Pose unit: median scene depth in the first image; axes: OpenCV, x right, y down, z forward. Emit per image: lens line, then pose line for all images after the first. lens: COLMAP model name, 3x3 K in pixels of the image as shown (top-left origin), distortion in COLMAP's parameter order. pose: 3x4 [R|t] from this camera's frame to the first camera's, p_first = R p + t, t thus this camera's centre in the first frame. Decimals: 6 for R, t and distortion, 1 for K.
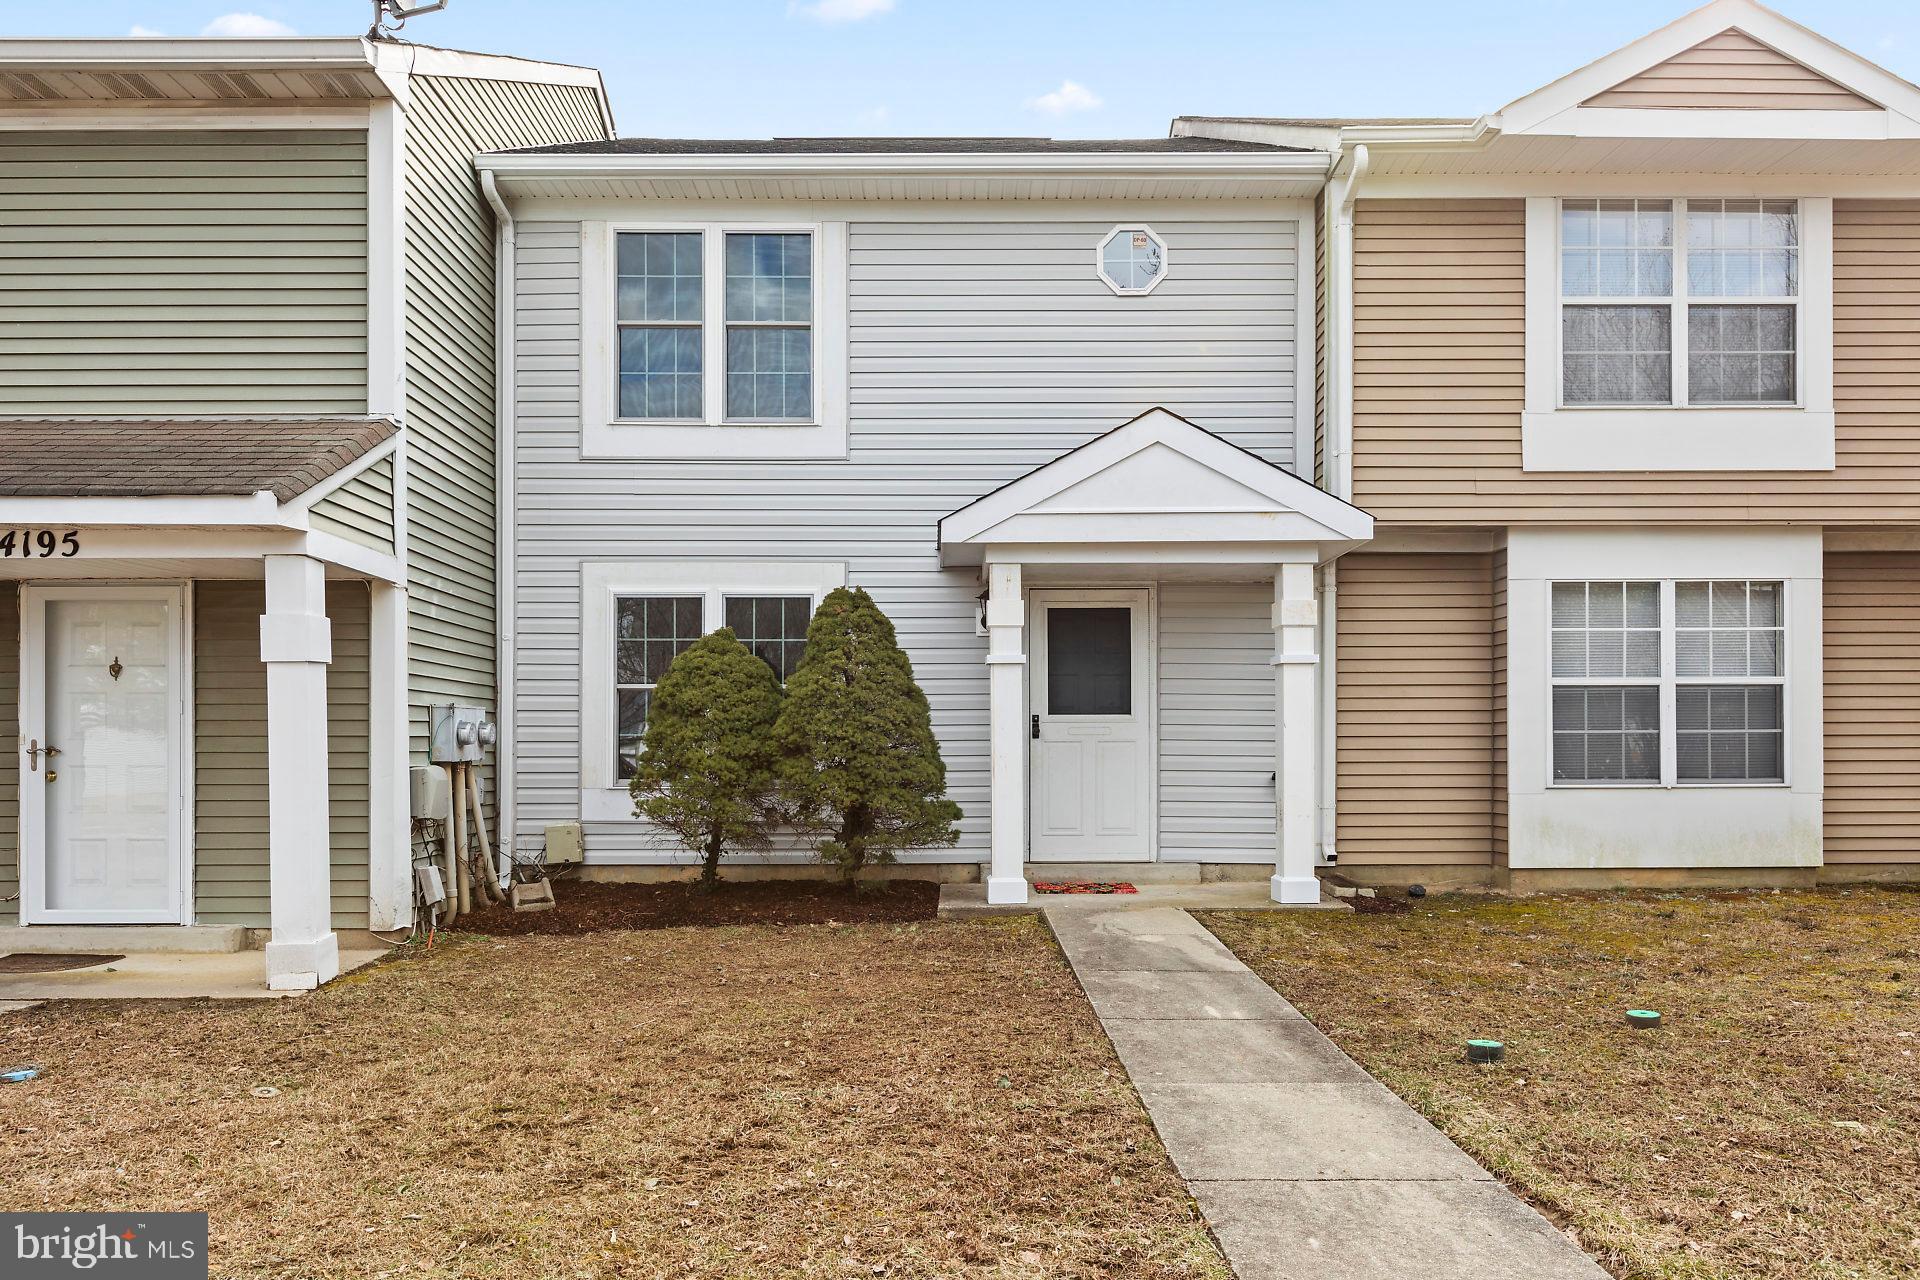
lens RADIAL K [[1281.3, 0, 951.3], [0, 1281.3, 746.4], [0, 0, 1]] dist [0.007406, -0.004193]
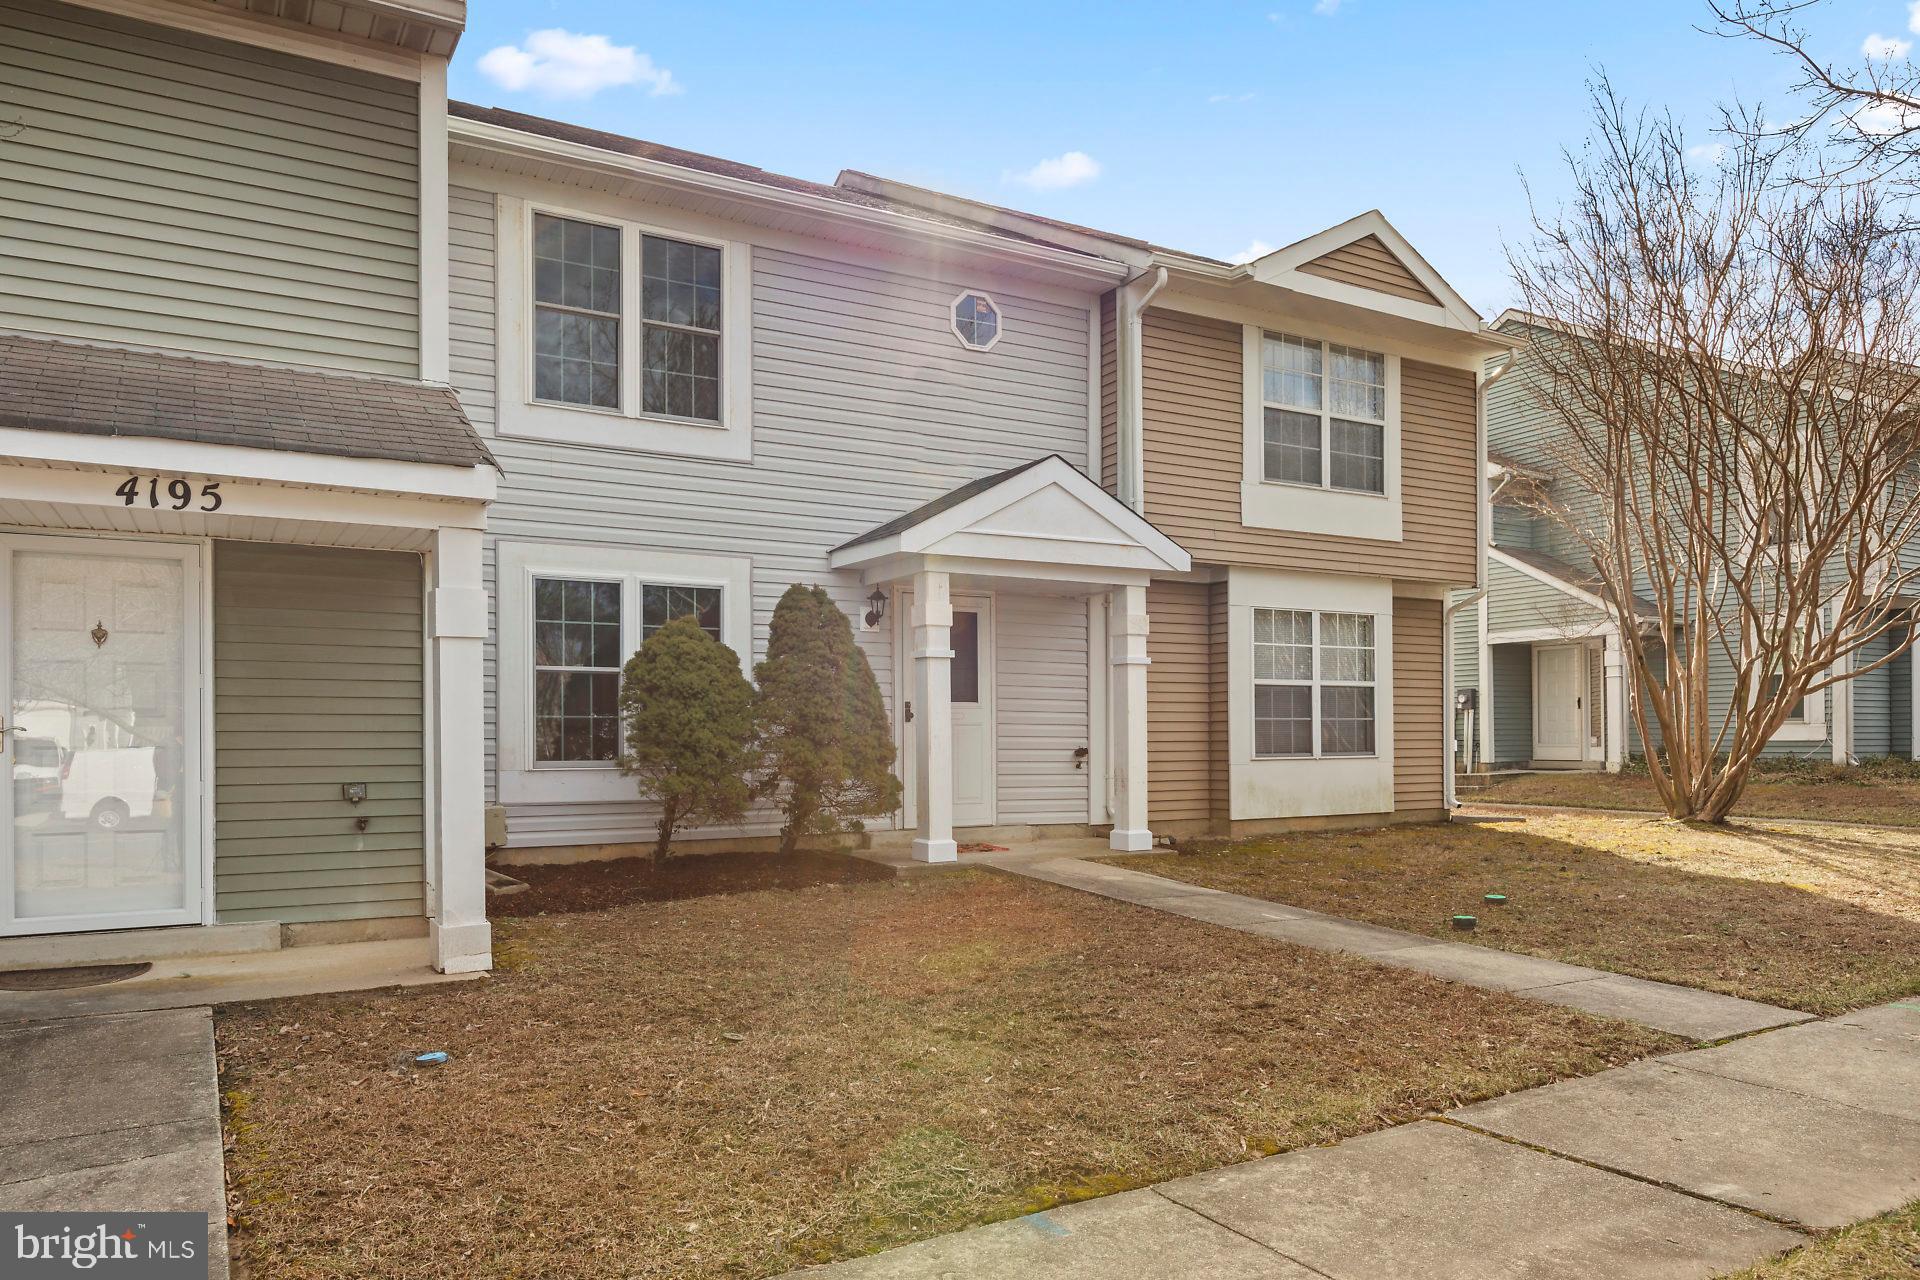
lens RADIAL K [[1281.3, 0, 939.9], [0, 1281.3, 730.7], [0, 0, 1]] dist [0.007406, -0.004193]
pose [[0.873350, 0.001609, 0.487091, -0.486869], [0.001064, 0.999986, -0.005210, 0.007786], [-0.487093, 0.005068, 0.873336, -0.022736]]
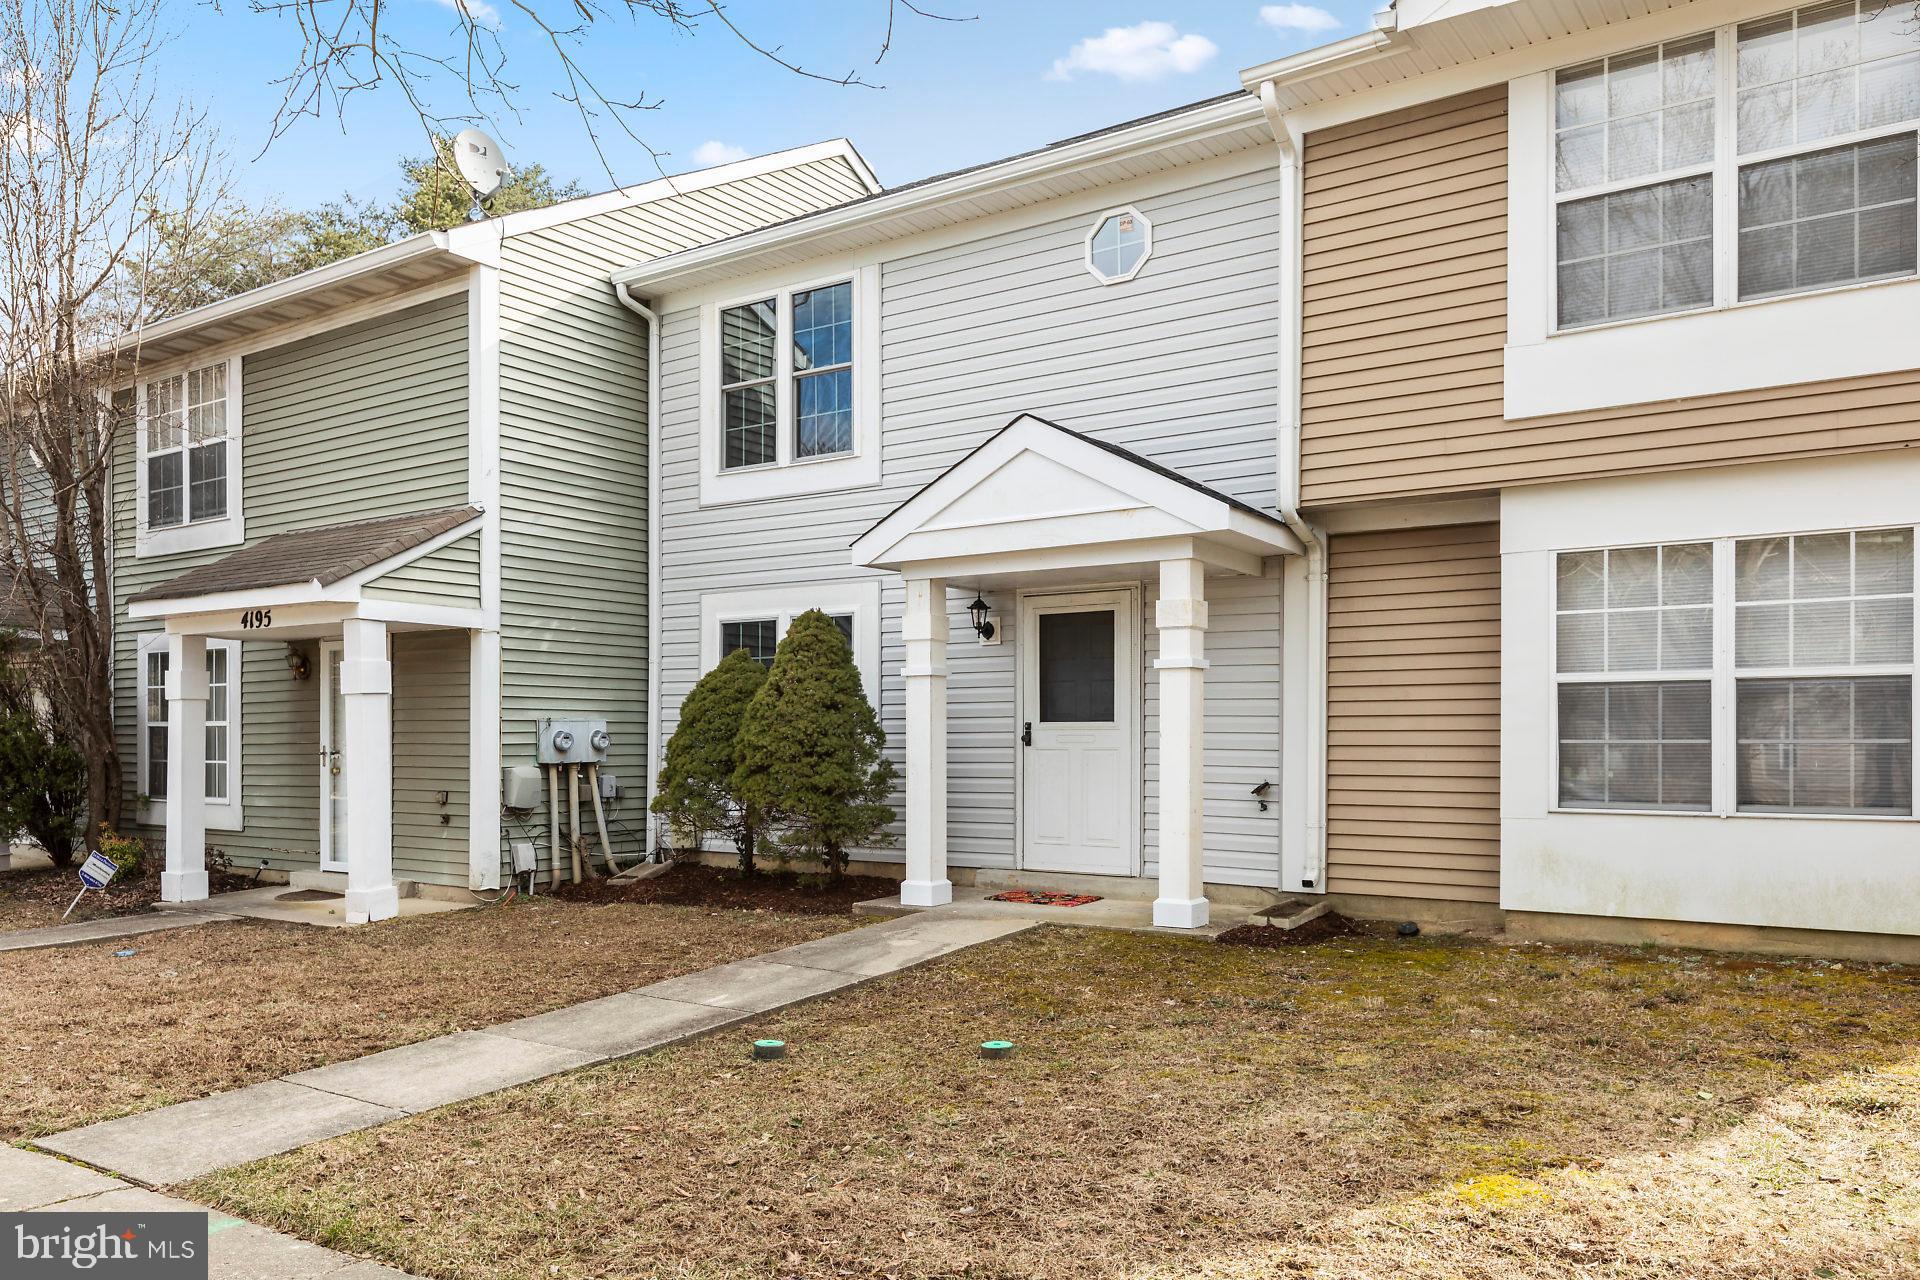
lens RADIAL K [[1412.3, 0, 940.0], [0, 1412.3, 742.3], [0, 0, 1]] dist [0.011466, -0.007701]
pose [[0.818938, 0.003413, -0.573872, 0.663280], [-0.001670, 0.999992, 0.003565, -0.013409], [0.573880, -0.001961, 0.818937, 0.062722]]
